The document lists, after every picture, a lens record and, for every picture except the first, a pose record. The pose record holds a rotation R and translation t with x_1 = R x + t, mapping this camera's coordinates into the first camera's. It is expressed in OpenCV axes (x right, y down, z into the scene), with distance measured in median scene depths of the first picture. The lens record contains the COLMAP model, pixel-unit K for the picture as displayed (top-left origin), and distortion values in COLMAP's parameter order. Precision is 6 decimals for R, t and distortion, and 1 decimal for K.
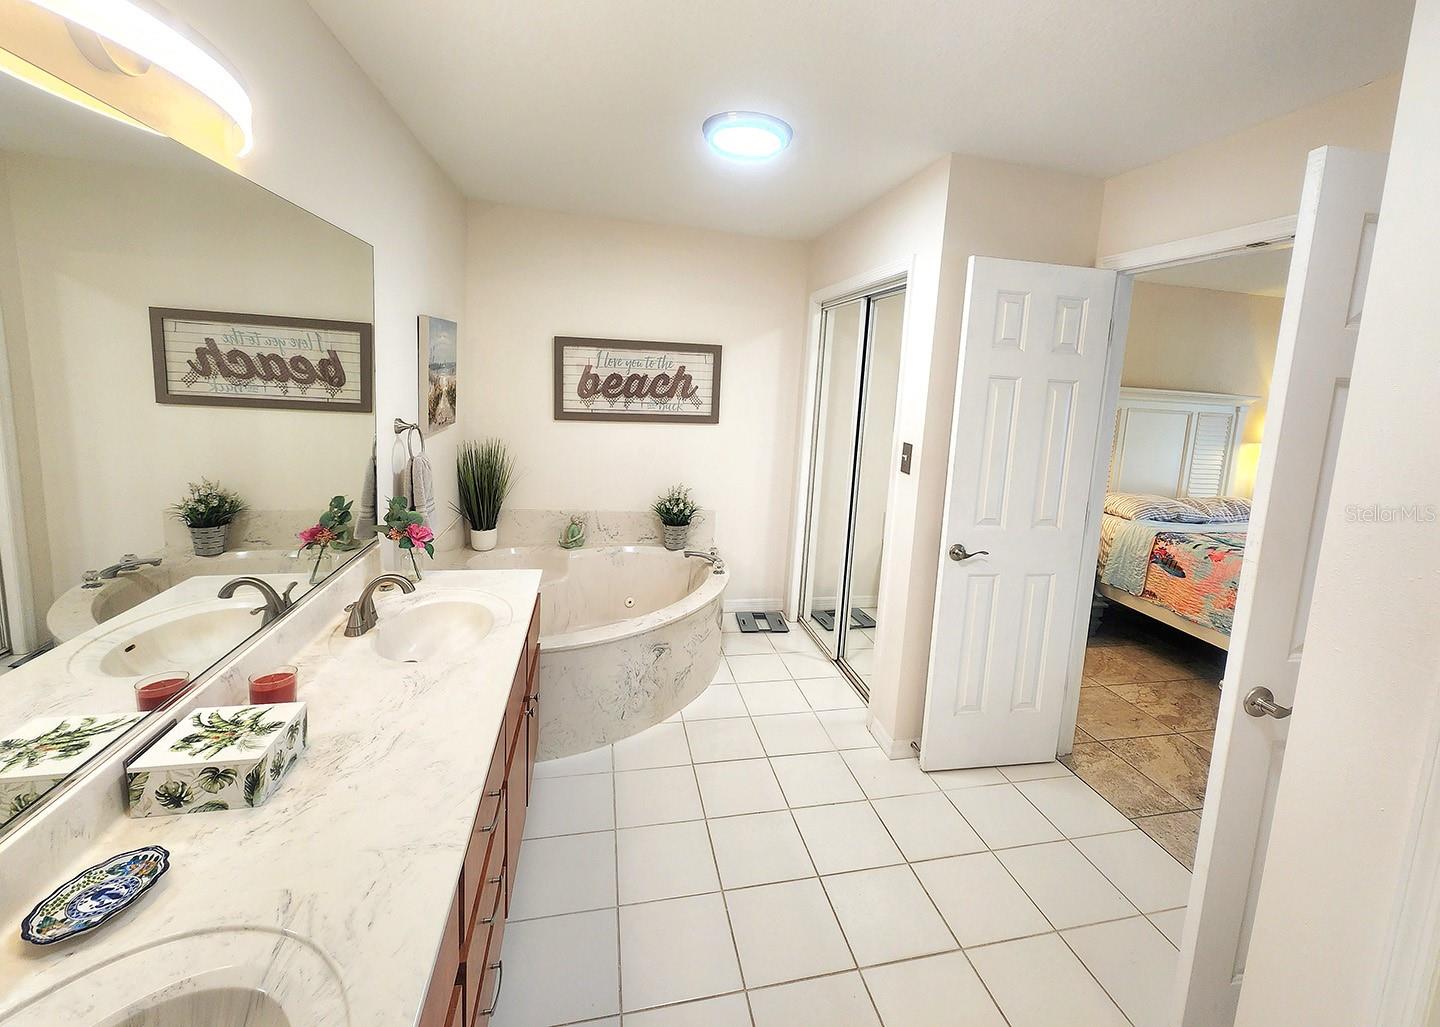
lens RADIAL K [[616.3, 0, 753.7], [0, 616.3, 457.4], [0, 0, 1]] dist [0.002433, -0.000300]
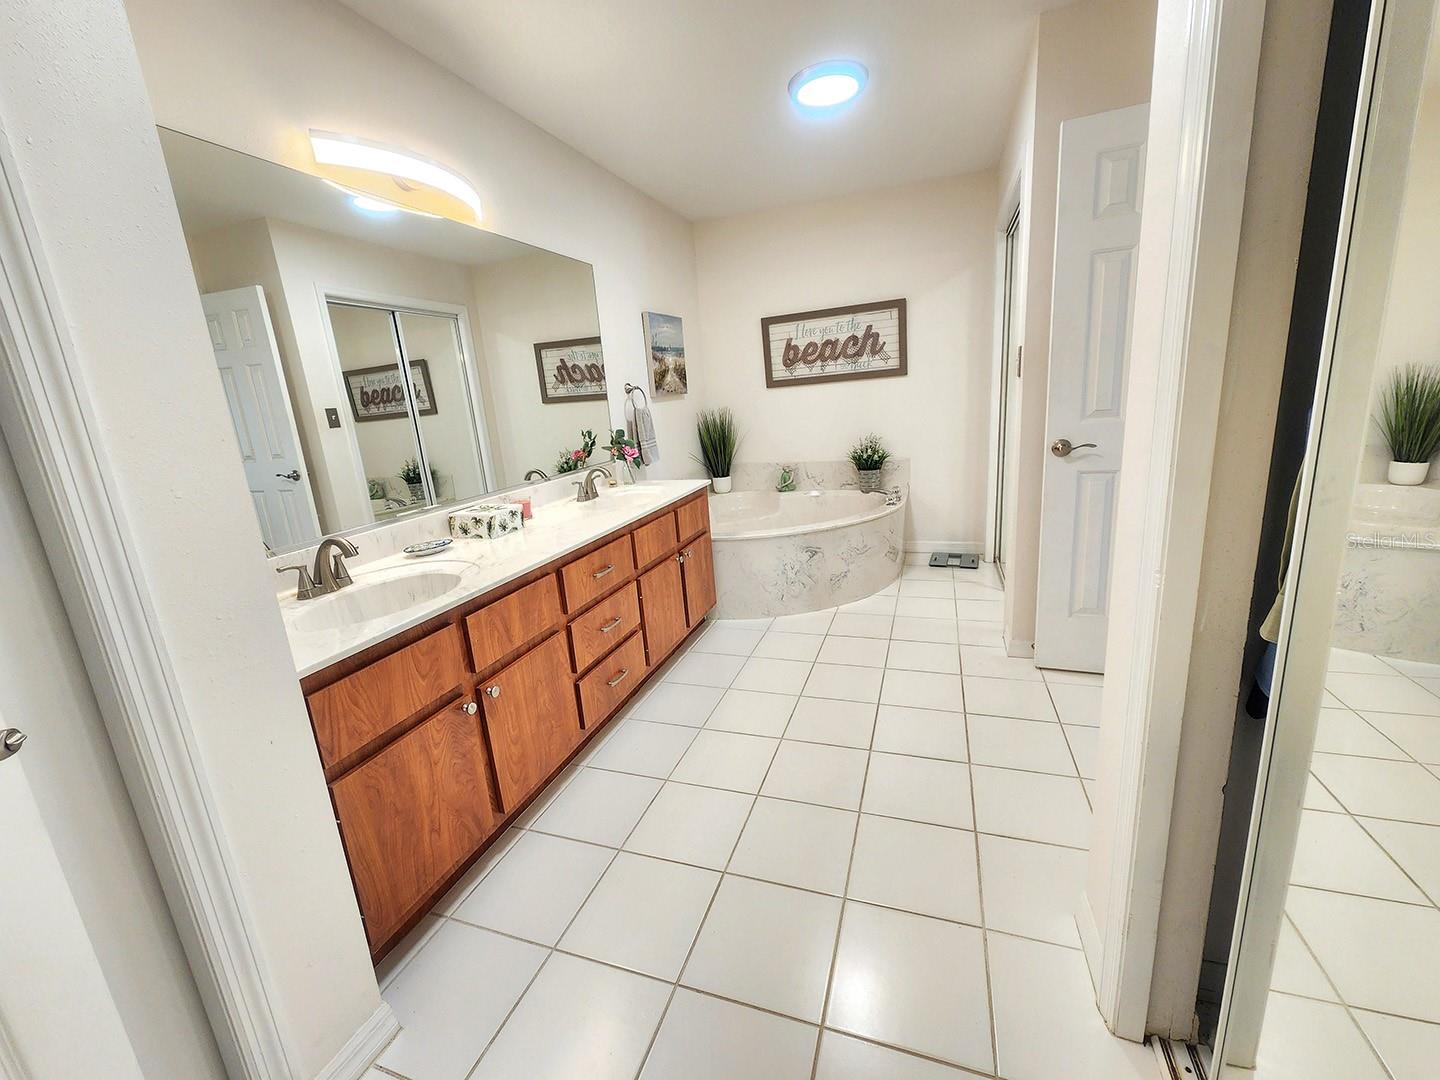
lens RADIAL K [[587.8, 0, 722.1], [0, 587.8, 530.1], [0, 0, 1]] dist [0.000394, -0.000758]
pose [[0.830333, 0.007527, -0.557216, 0.263277], [0.051880, 0.994522, 0.090742, 0.111035], [0.554847, -0.104254, 0.825395, -0.056369]]
